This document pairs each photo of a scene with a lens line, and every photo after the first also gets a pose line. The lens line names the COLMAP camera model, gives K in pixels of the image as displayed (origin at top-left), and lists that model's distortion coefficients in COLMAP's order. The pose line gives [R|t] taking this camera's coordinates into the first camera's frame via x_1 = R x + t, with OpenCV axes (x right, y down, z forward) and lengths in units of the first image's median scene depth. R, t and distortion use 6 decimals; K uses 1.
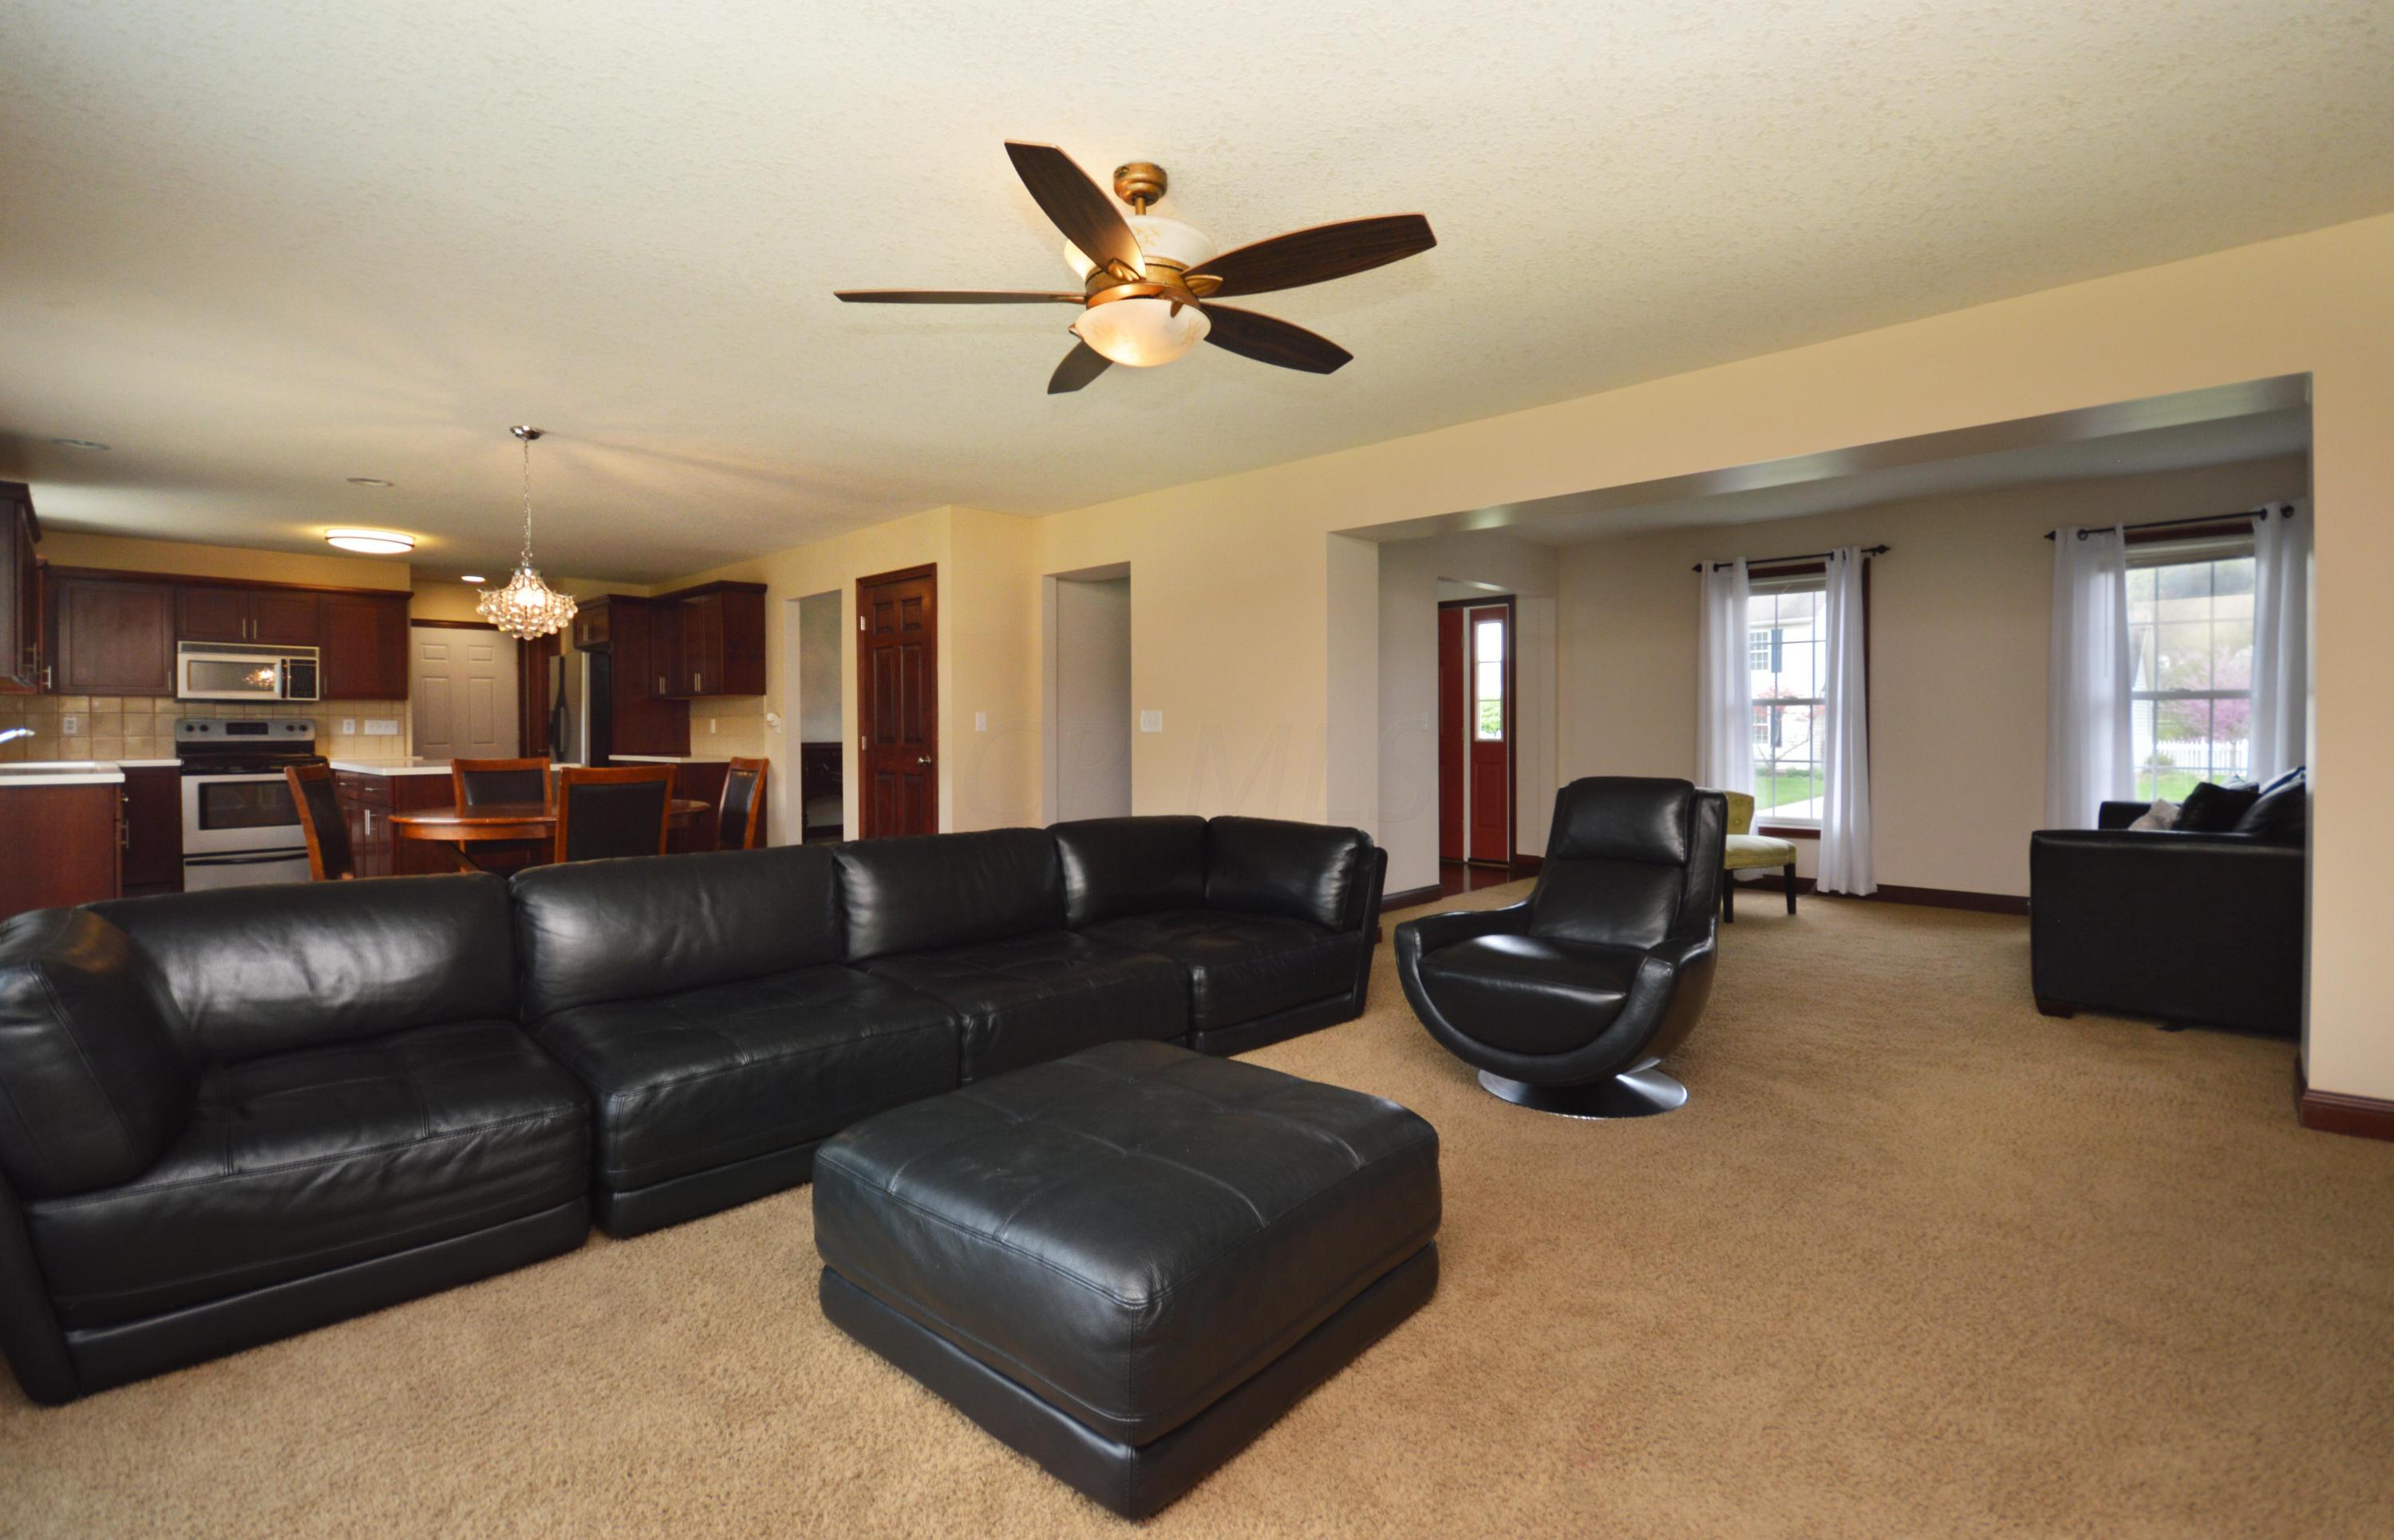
lens RADIAL K [[1092.6, 0, 1199.2], [0, 1092.6, 742.7], [0, 0, 1]] dist [0.032913, -0.018274]
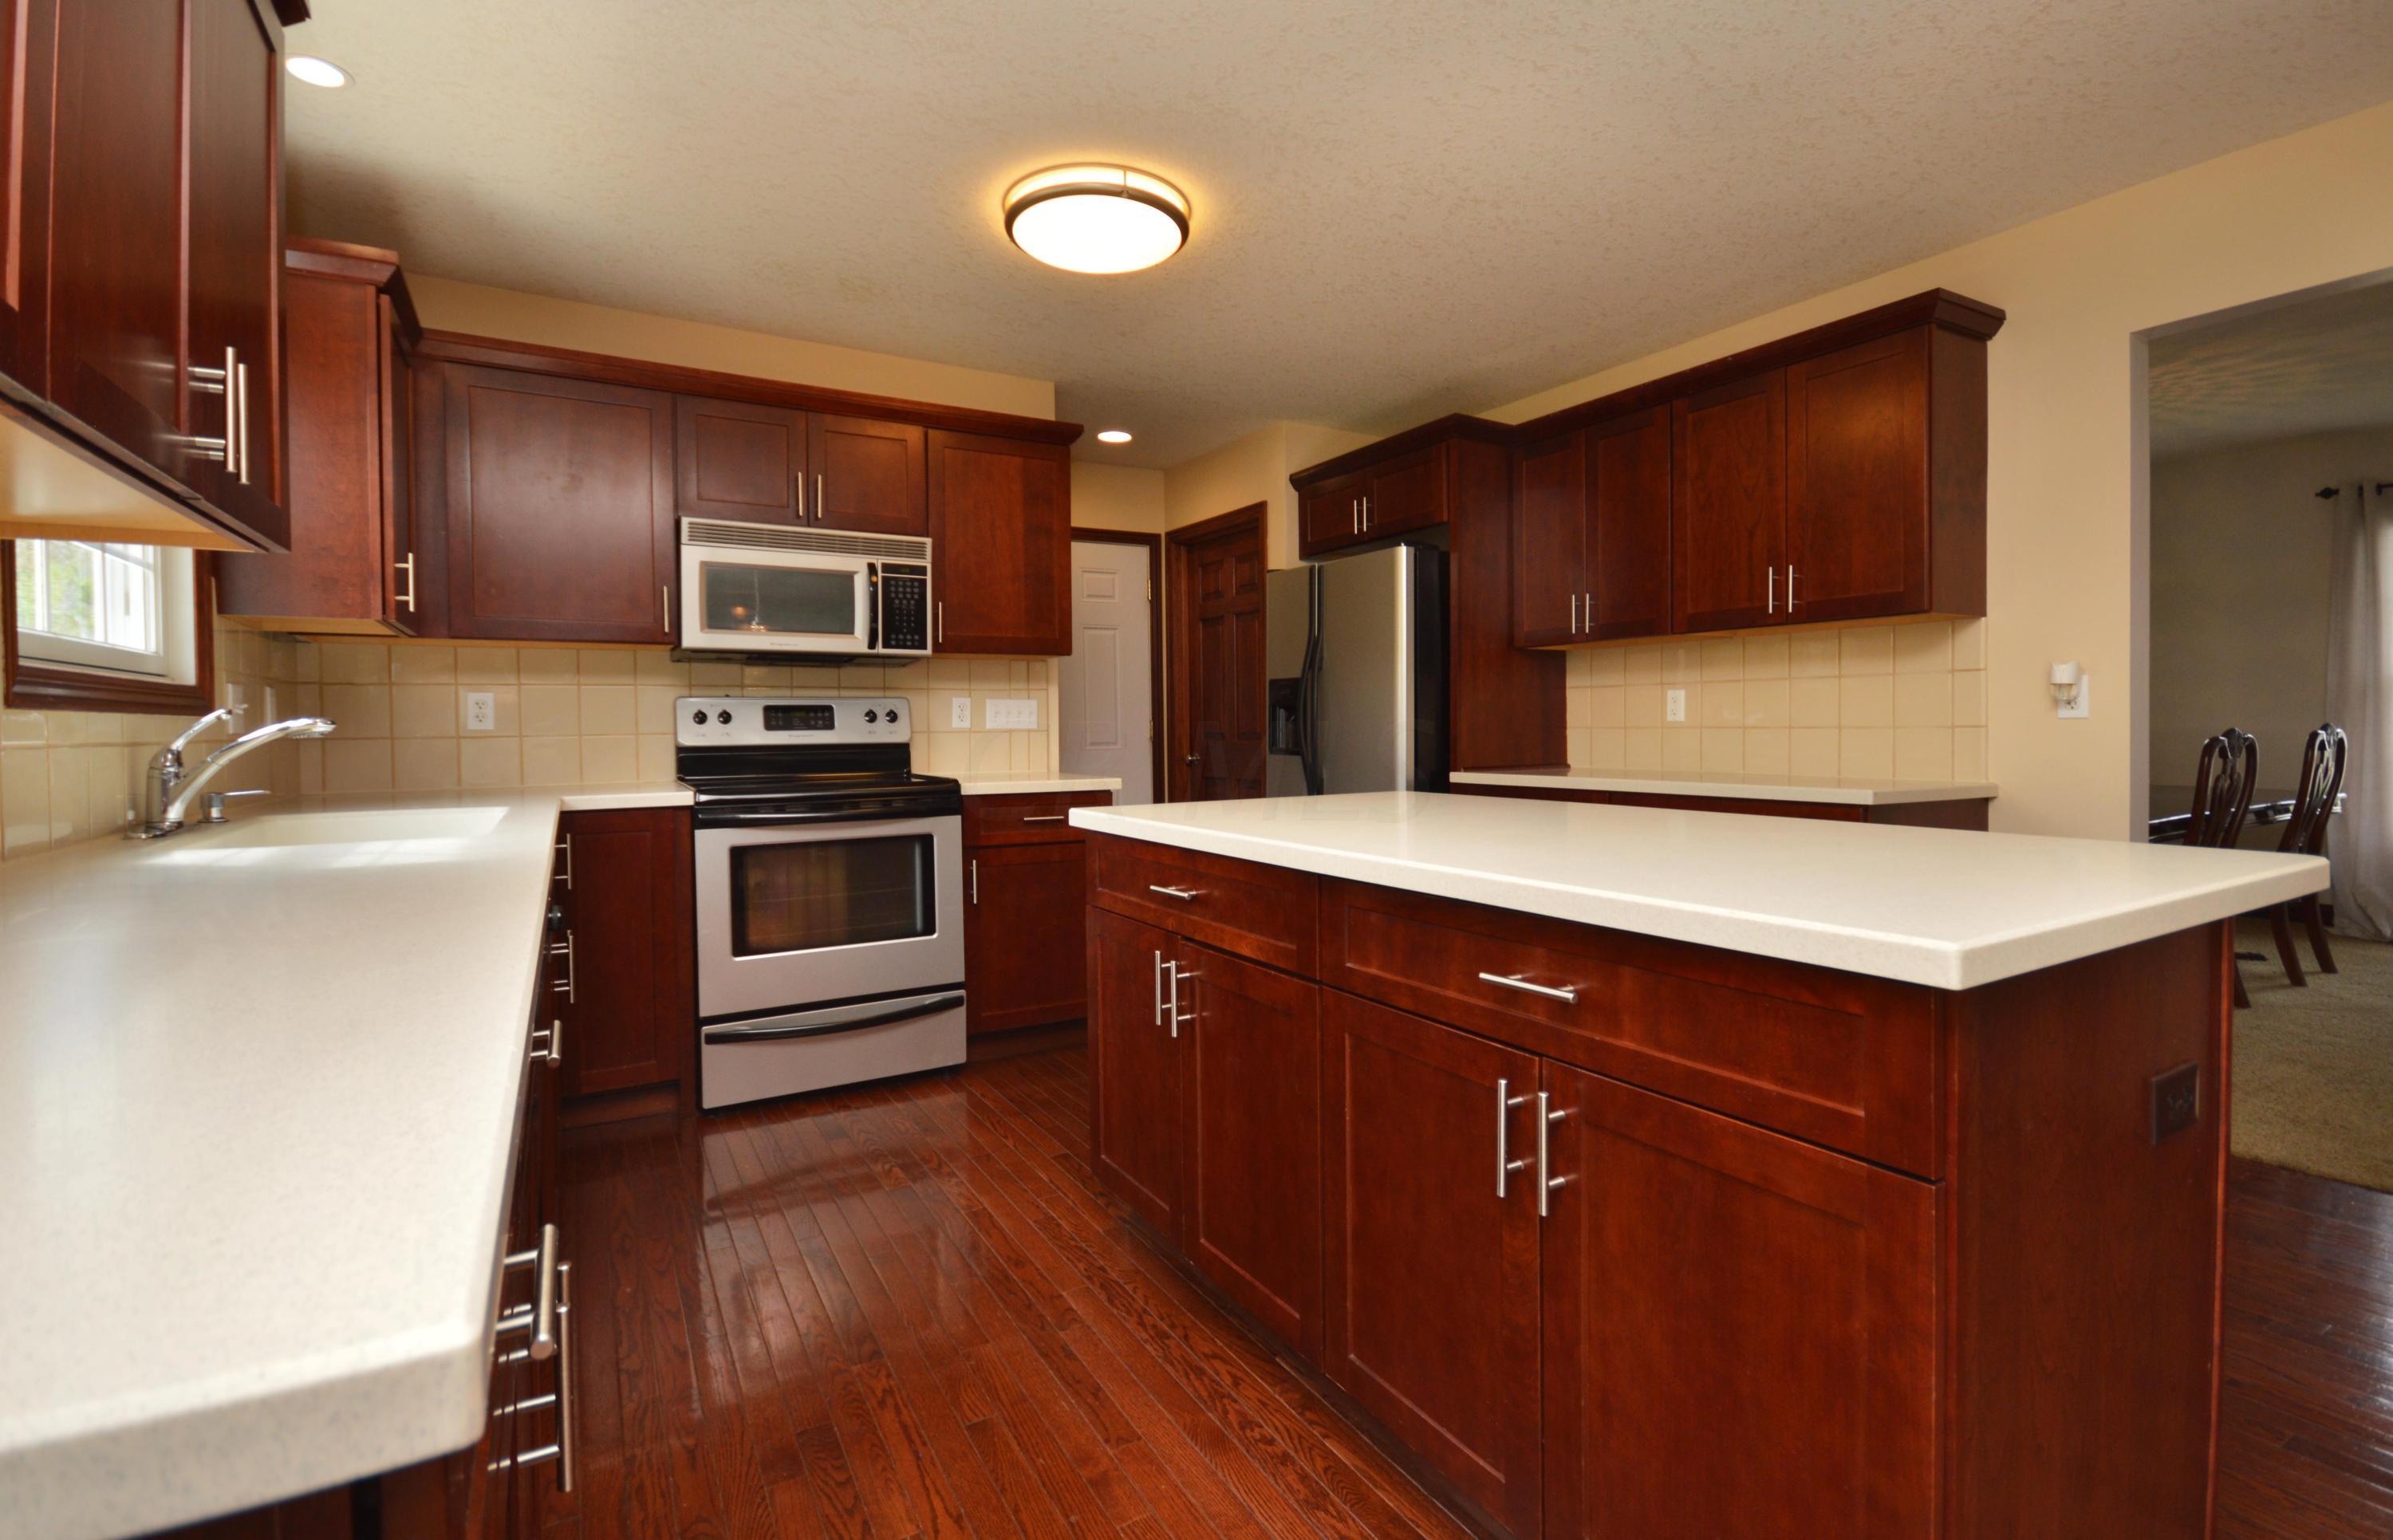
lens RADIAL K [[1092.1, 0, 1198.7], [0, 1092.1, 742.8], [0, 0, 1]] dist [0.032913, -0.018274]
pose [[0.965820, -0.003100, -0.259197, -0.589041], [0.004921, 0.999968, 0.006378, -0.004206], [0.259169, -0.007436, 0.965803, 0.609593]]
